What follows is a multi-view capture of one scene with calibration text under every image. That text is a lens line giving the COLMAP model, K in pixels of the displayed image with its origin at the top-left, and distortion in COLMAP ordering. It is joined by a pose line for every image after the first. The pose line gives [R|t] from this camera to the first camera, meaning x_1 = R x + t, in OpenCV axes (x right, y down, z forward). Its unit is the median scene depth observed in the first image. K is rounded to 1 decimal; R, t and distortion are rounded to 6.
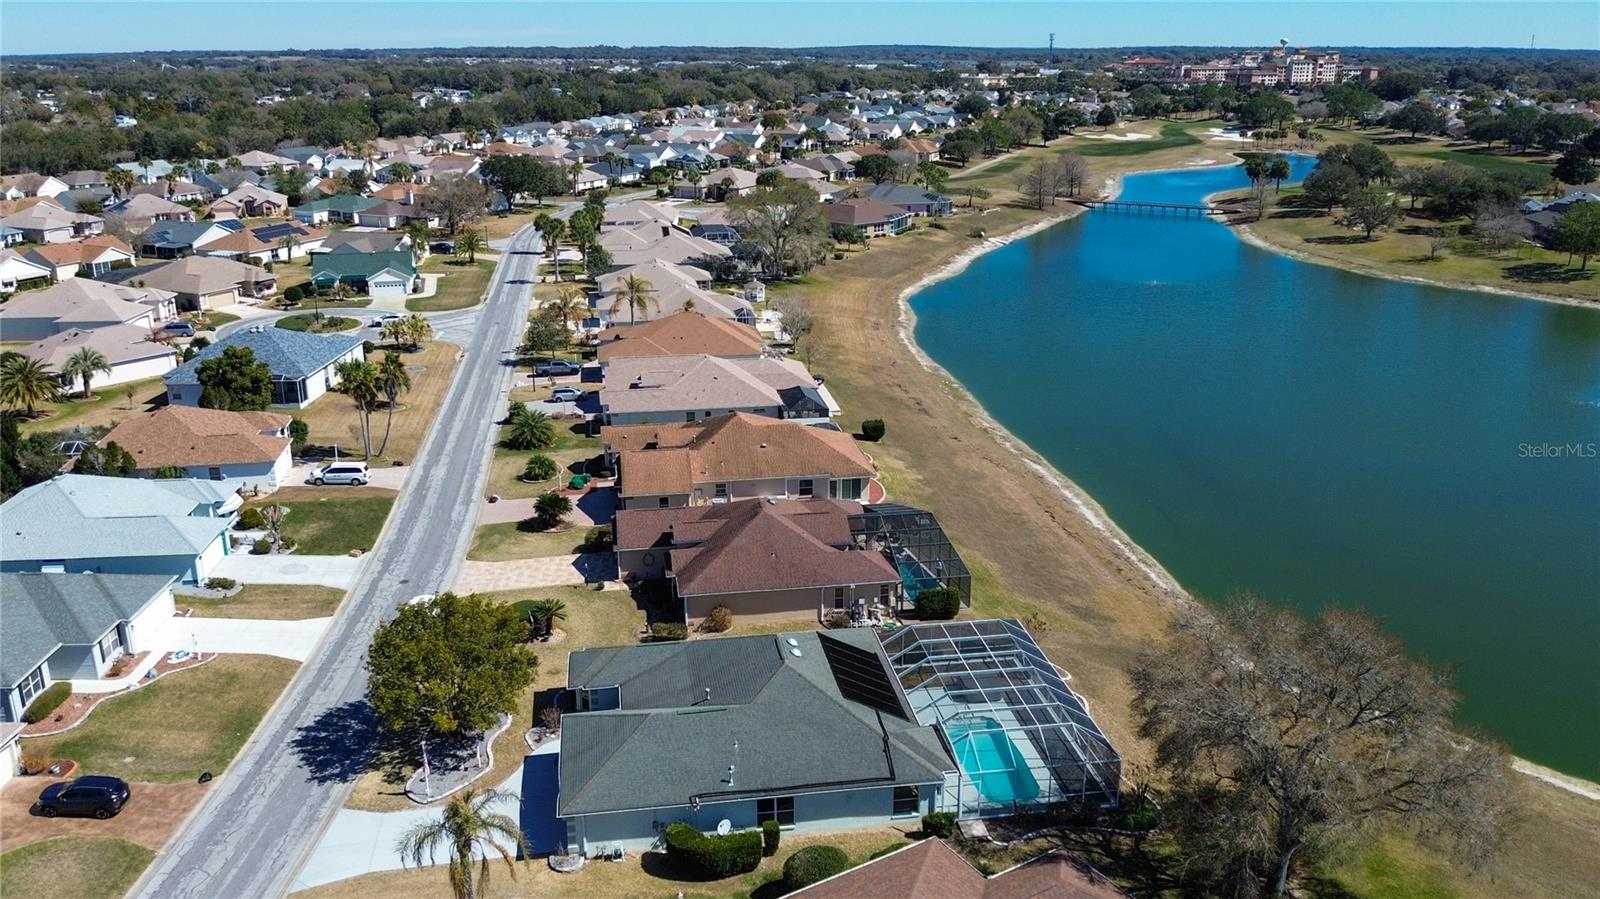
lens RADIAL K [[1243.4, 0, 800.0], [0, 1243.4, 449.5], [0, 0, 1]] dist [0.006326, -0.053361]
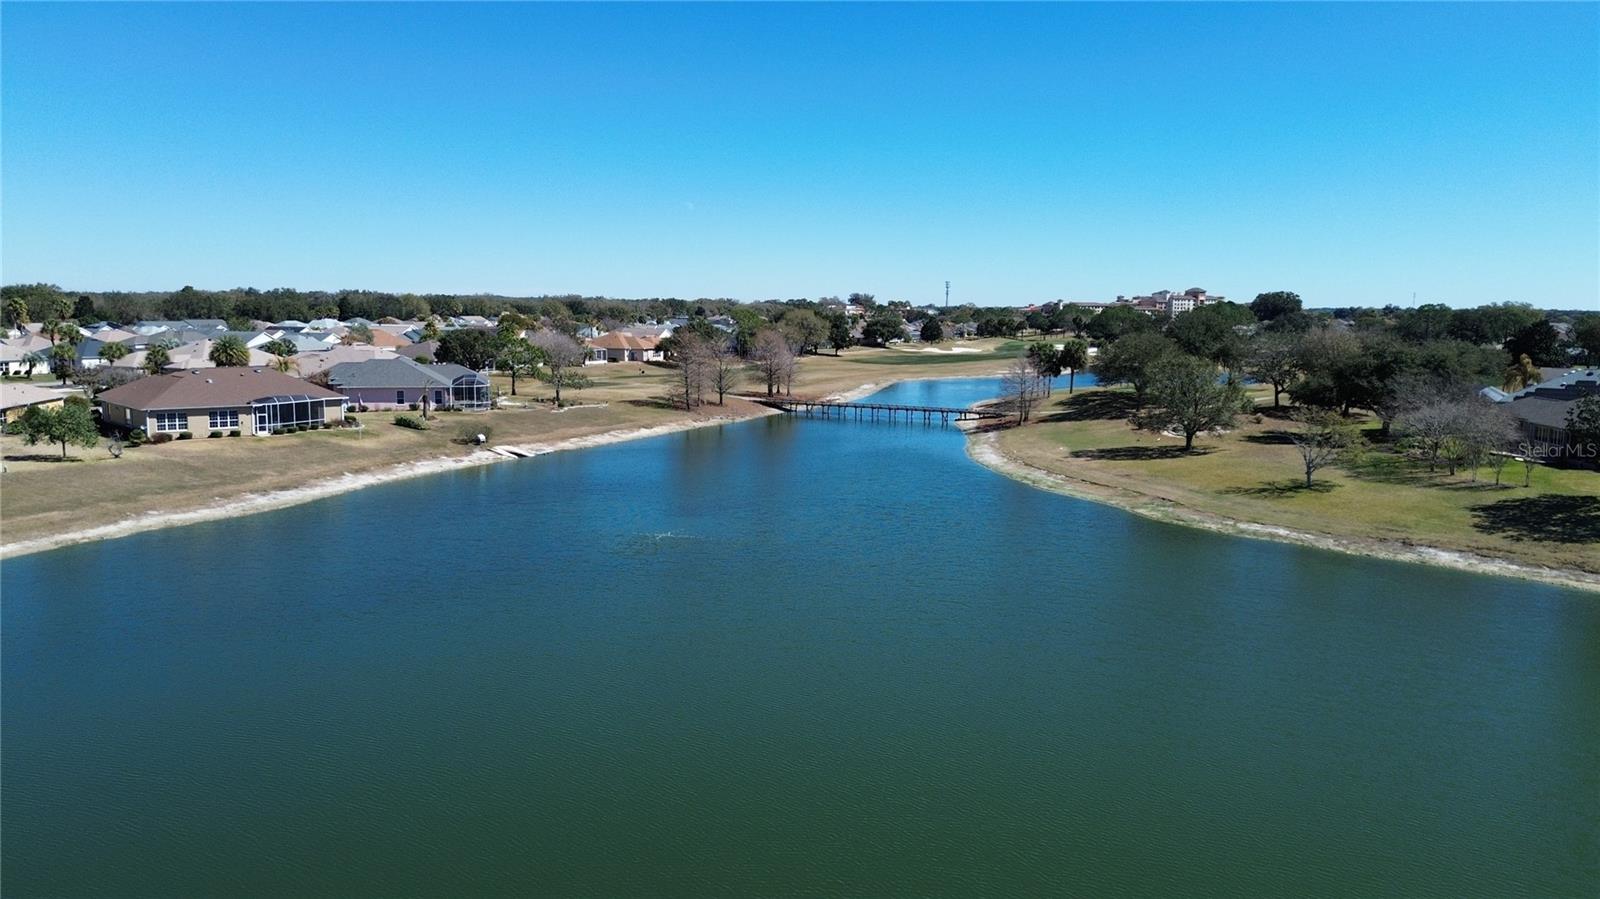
lens RADIAL K [[1193.6, 0, 800.0], [0, 1193.6, 449.5], [0, 0, 1]] dist [0.040570, -0.000852]
pose [[0.998786, 0.010282, 0.048185, 0.326849], [-0.000891, 0.981590, -0.190997, -0.089238], [-0.049261, 0.190722, 0.980407, 0.620772]]
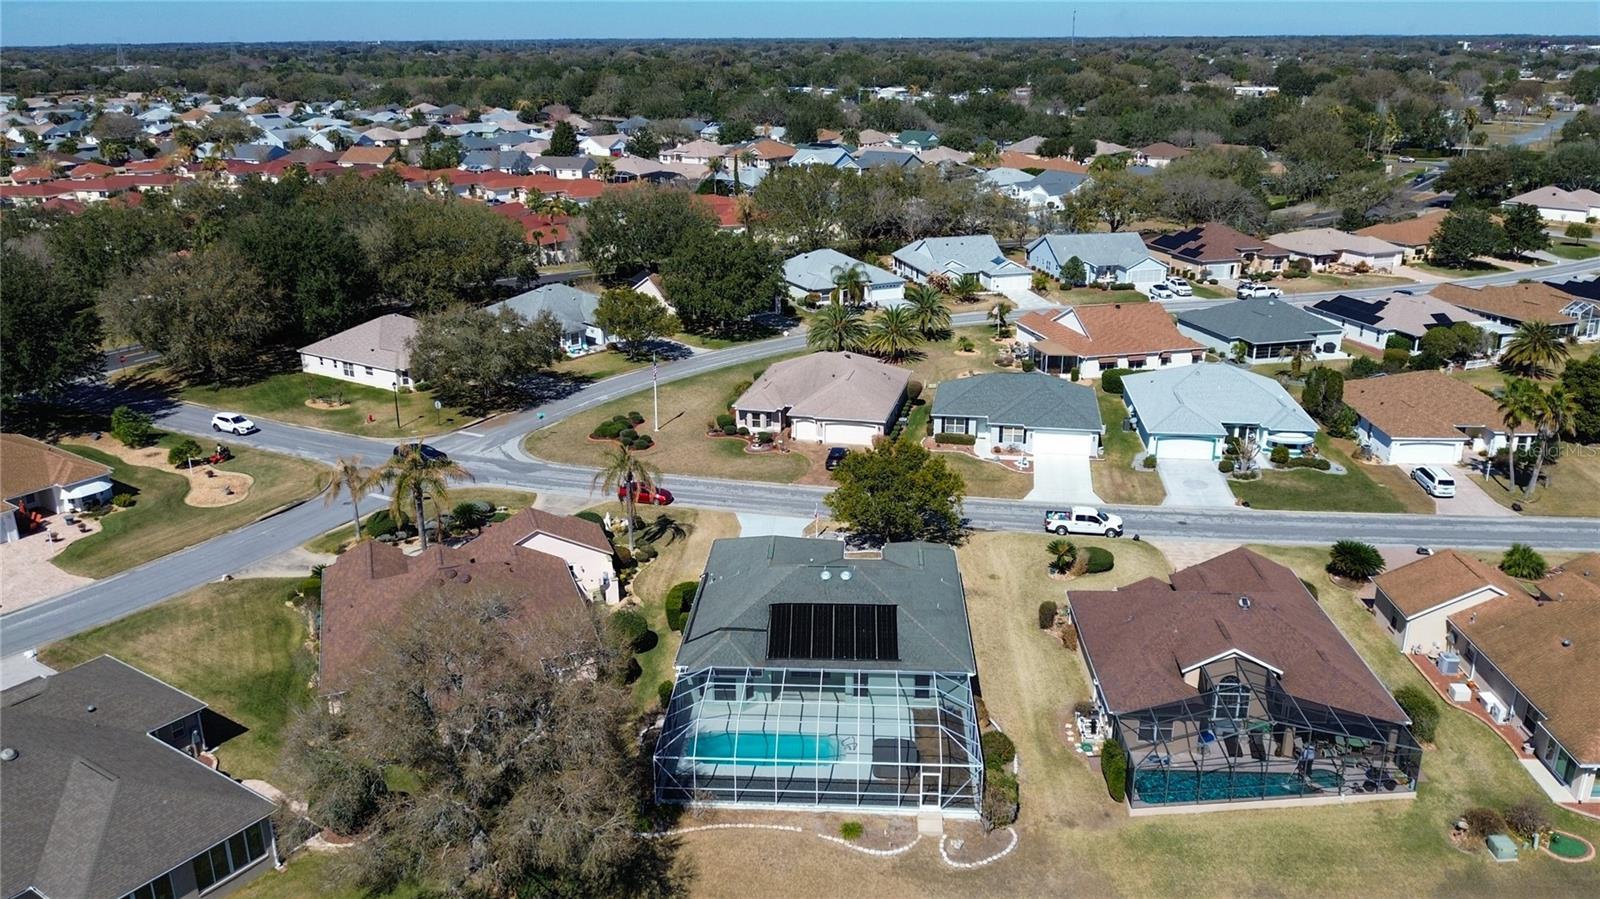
lens RADIAL K [[1198.7, 0, 800.0], [0, 1198.7, 449.5], [0, 0, 1]] dist [0.041980, -0.083878]
pose [[-0.206507, 0.320883, -0.924332, 0.298069], [-0.293961, 0.880704, 0.371412, -0.102965], [0.933243, 0.348417, -0.087544, 0.314741]]
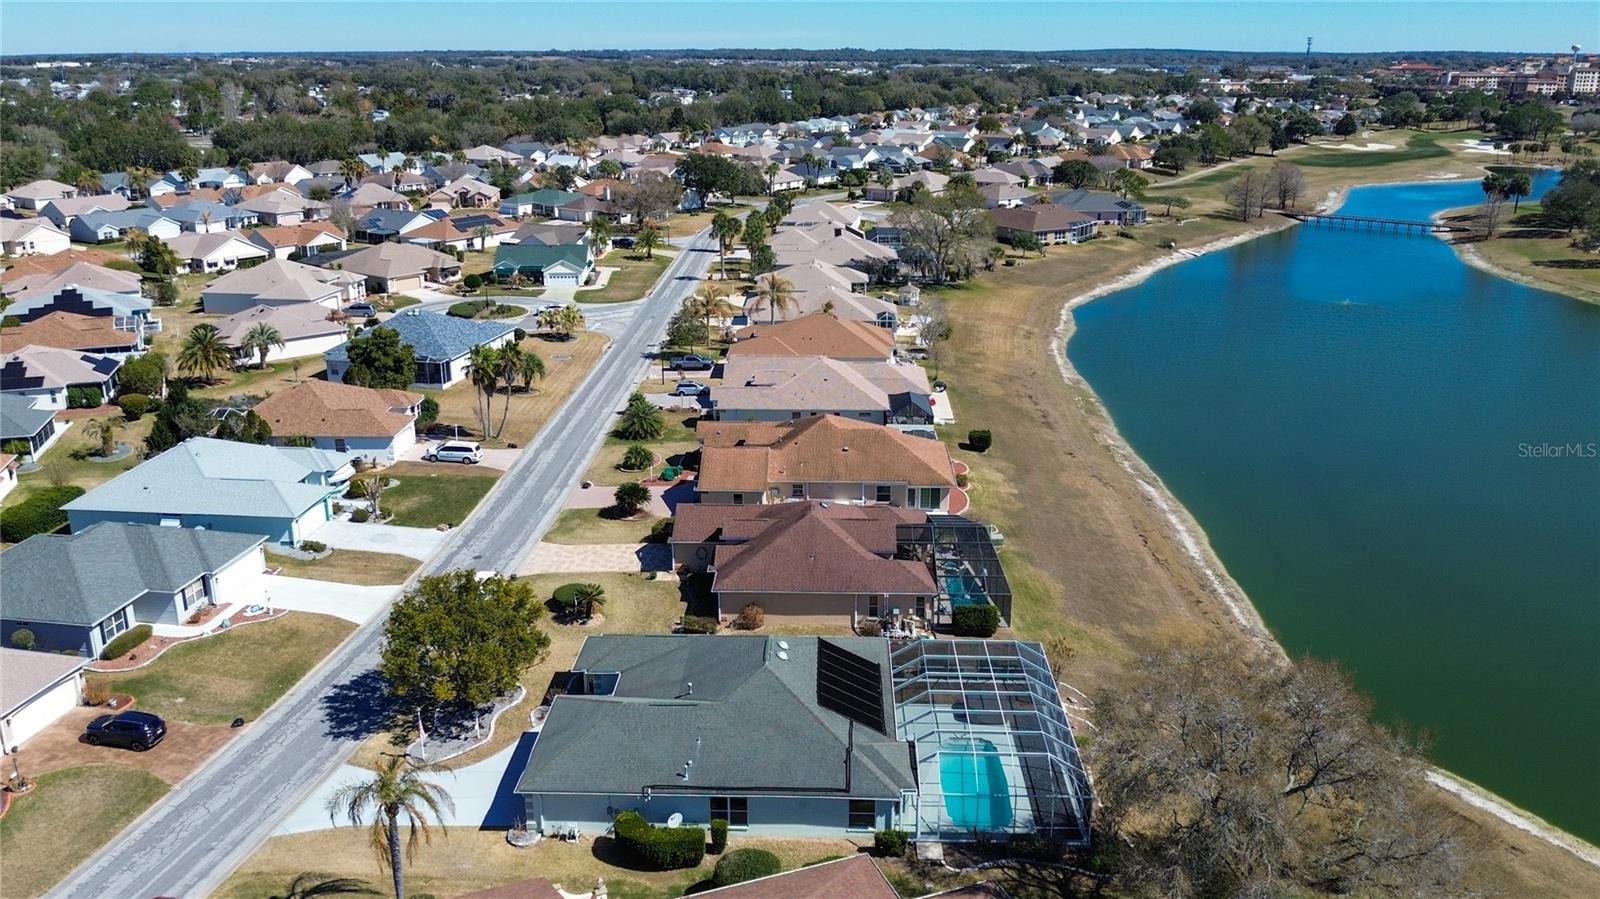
lens RADIAL K [[1240.0, 0, 800.2], [0, 1240.0, 456.8], [0, 0, 1]] dist [0.022197, -0.070362]
pose [[0.982630, 0.060238, -0.175528, 0.053709], [-0.059594, 0.998183, 0.008941, -0.001764], [0.175748, 0.001674, 0.984434, 0.006311]]
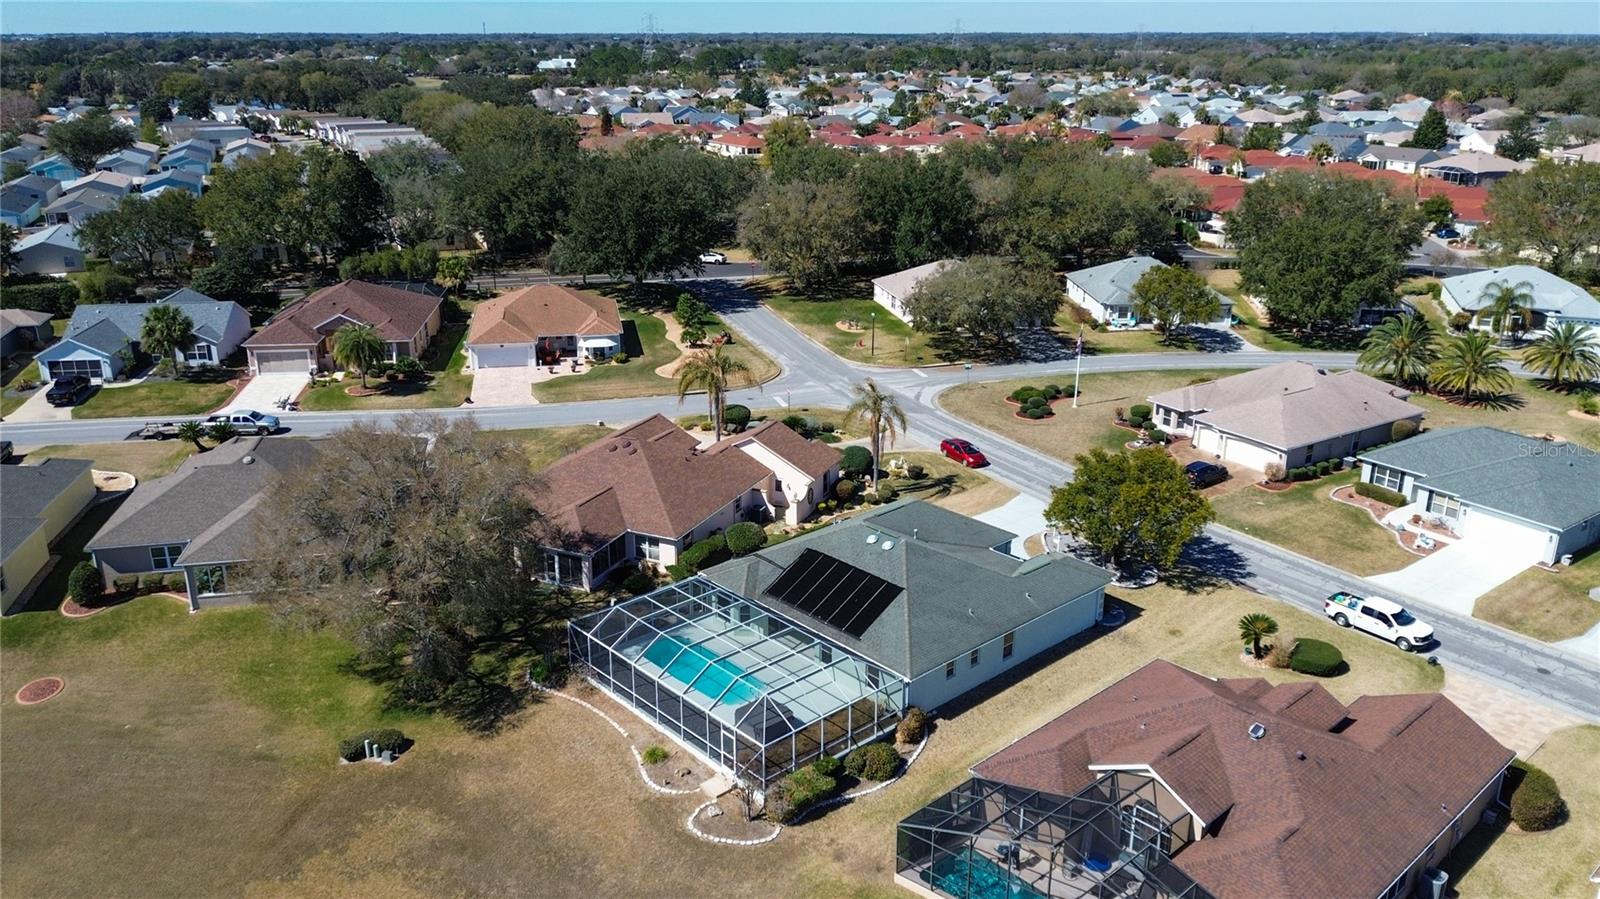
lens RADIAL K [[1204.5, 0, 800.0], [0, 1204.5, 449.5], [0, 0, 1]] dist [0.026783, -0.051295]
pose [[-0.835408, 0.182908, -0.518303, 0.172294], [-0.165282, 0.815753, 0.554282, -0.139144], [0.524190, 0.548718, -0.651255, 0.485512]]
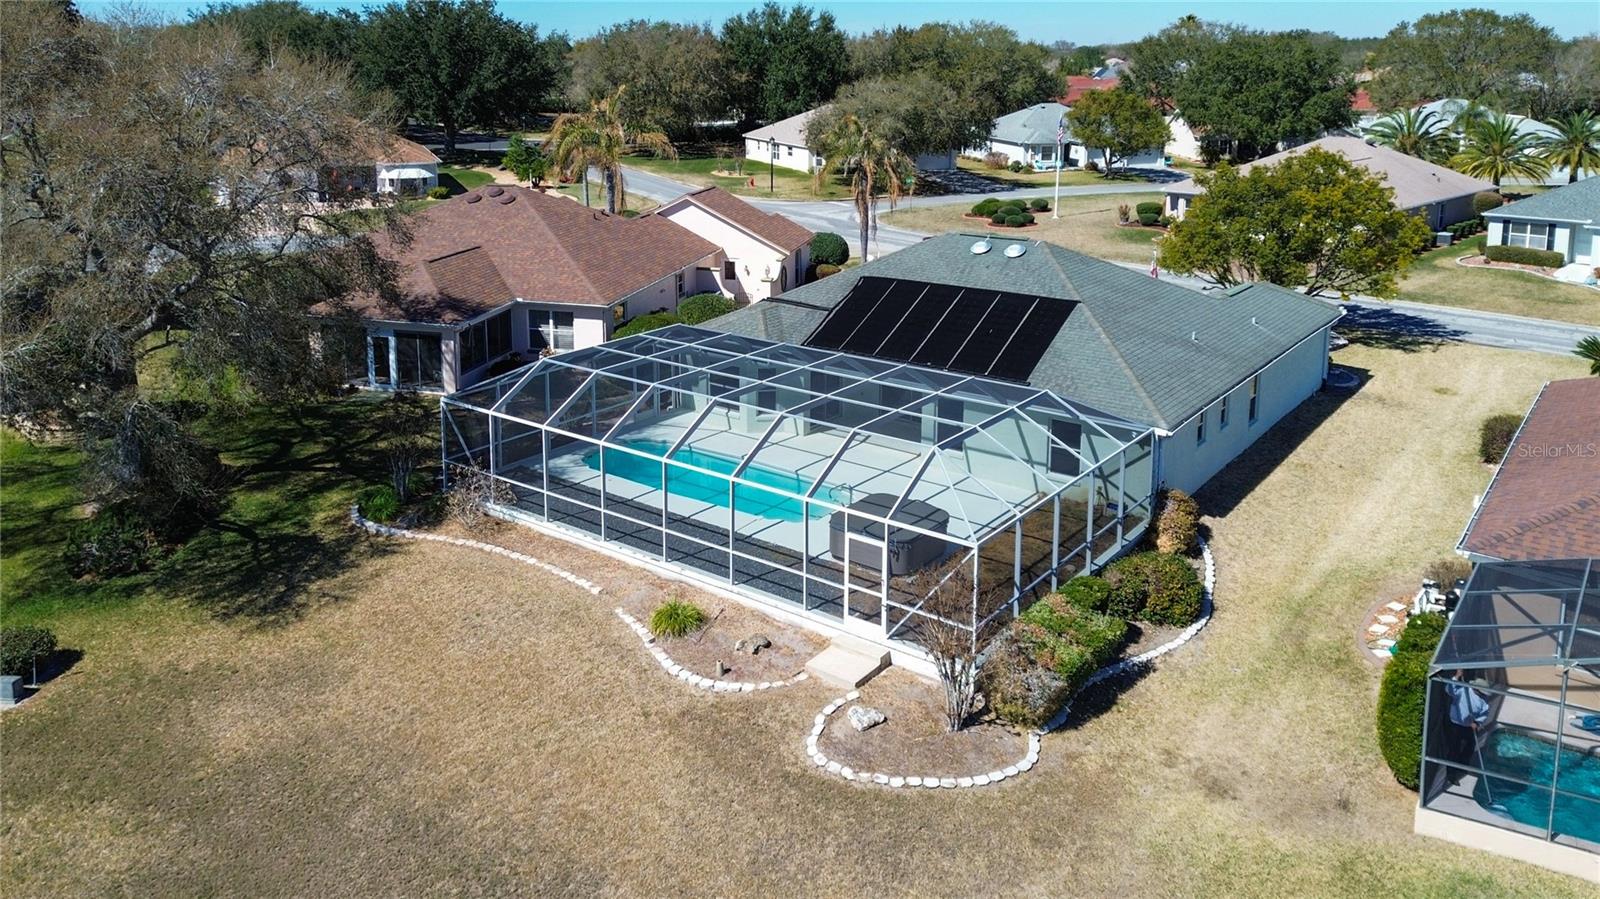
lens RADIAL K [[1194.1, 0, 799.1], [0, 1194.1, 281.9], [0, 0, 1]] dist [0.032331, -0.005052]
pose [[-0.715769, 0.133912, -0.685378, 0.140724], [-0.212076, 0.893408, 0.396037, -0.009311], [0.665356, 0.428824, -0.611074, 0.397570]]
